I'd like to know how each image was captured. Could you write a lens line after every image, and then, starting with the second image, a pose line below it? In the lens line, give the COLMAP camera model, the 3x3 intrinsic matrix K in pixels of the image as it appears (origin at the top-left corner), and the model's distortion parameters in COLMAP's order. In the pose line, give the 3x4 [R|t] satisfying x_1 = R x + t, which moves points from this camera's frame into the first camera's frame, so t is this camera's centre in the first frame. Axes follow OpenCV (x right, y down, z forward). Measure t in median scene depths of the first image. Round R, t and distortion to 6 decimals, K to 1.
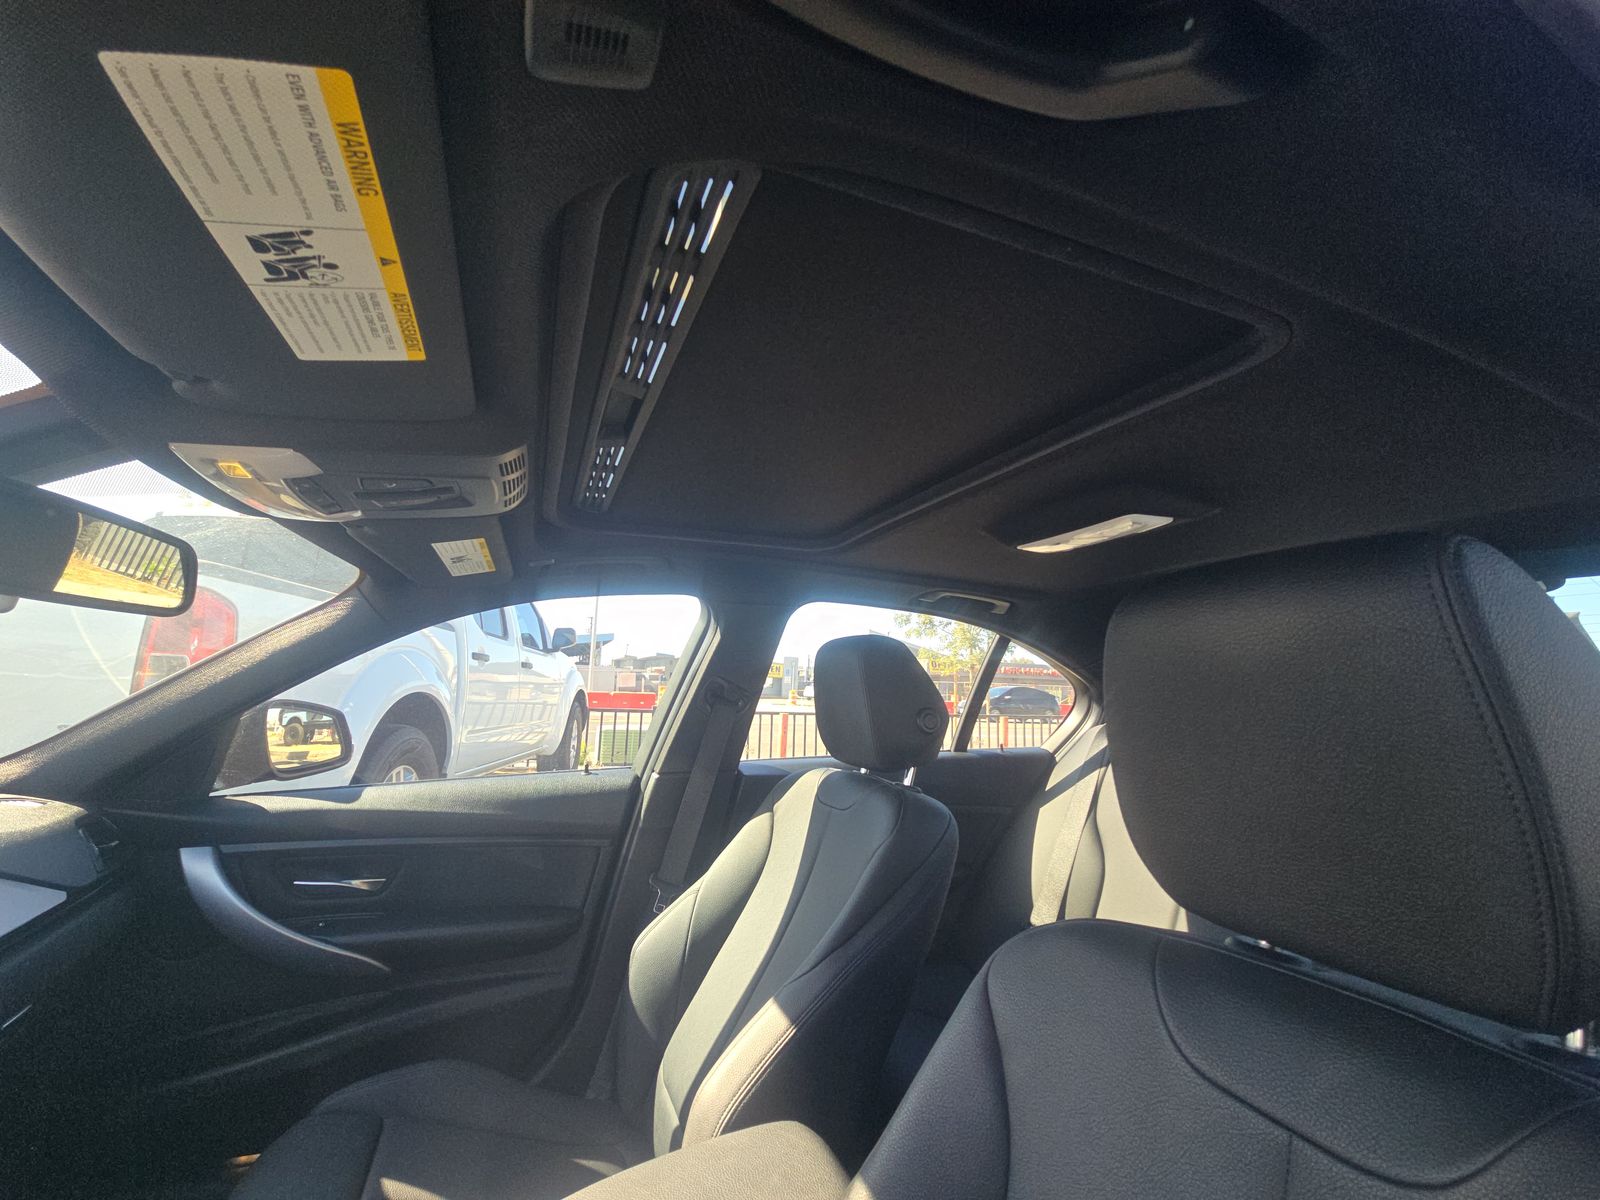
lens RADIAL K [[646.8, 0, 800.0], [0, 646.8, 600.0], [0, 0, 1]] dist [0.006410, -0.000316]
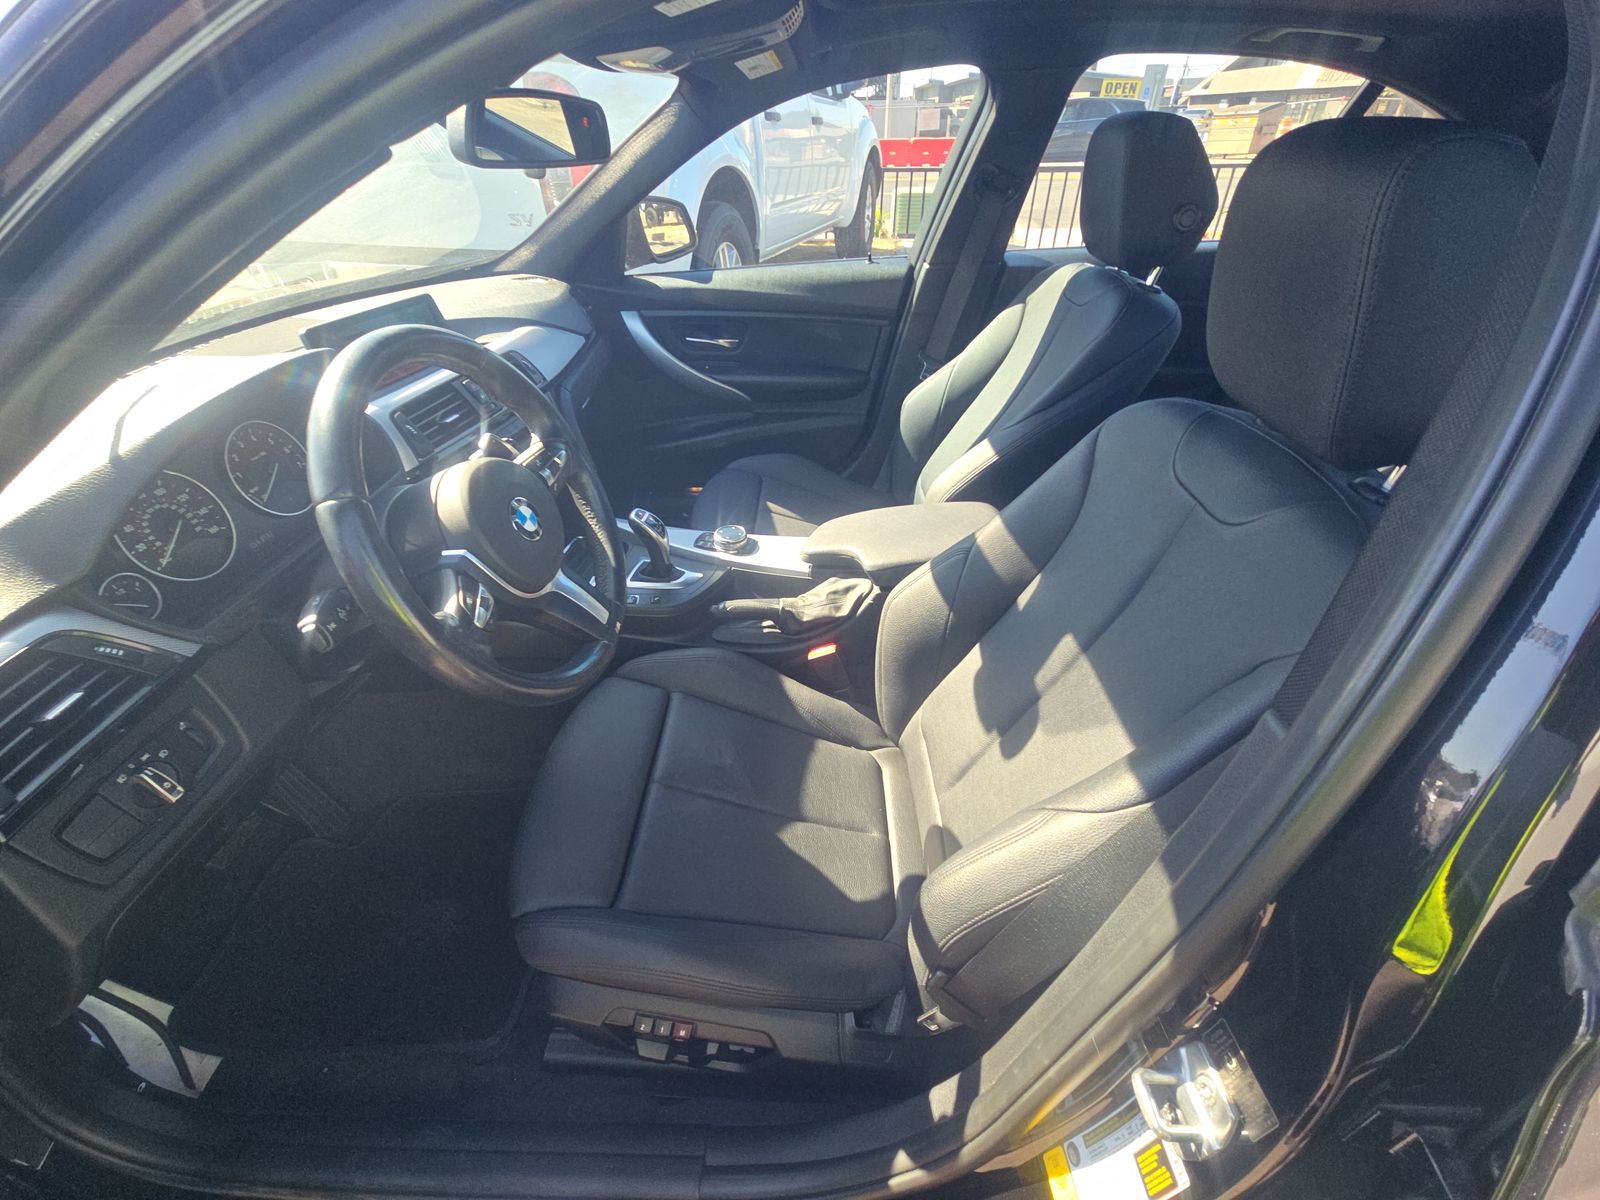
lens RADIAL K [[646.8, 0, 800.0], [0, 646.8, 600.0], [0, 0, 1]] dist [0.006410, -0.000316]
pose [[0.911819, 0.206619, -0.354816, 0.106672], [0.097051, 0.731213, 0.675210, -0.097021], [0.398957, -0.650105, 0.646682, -0.228804]]
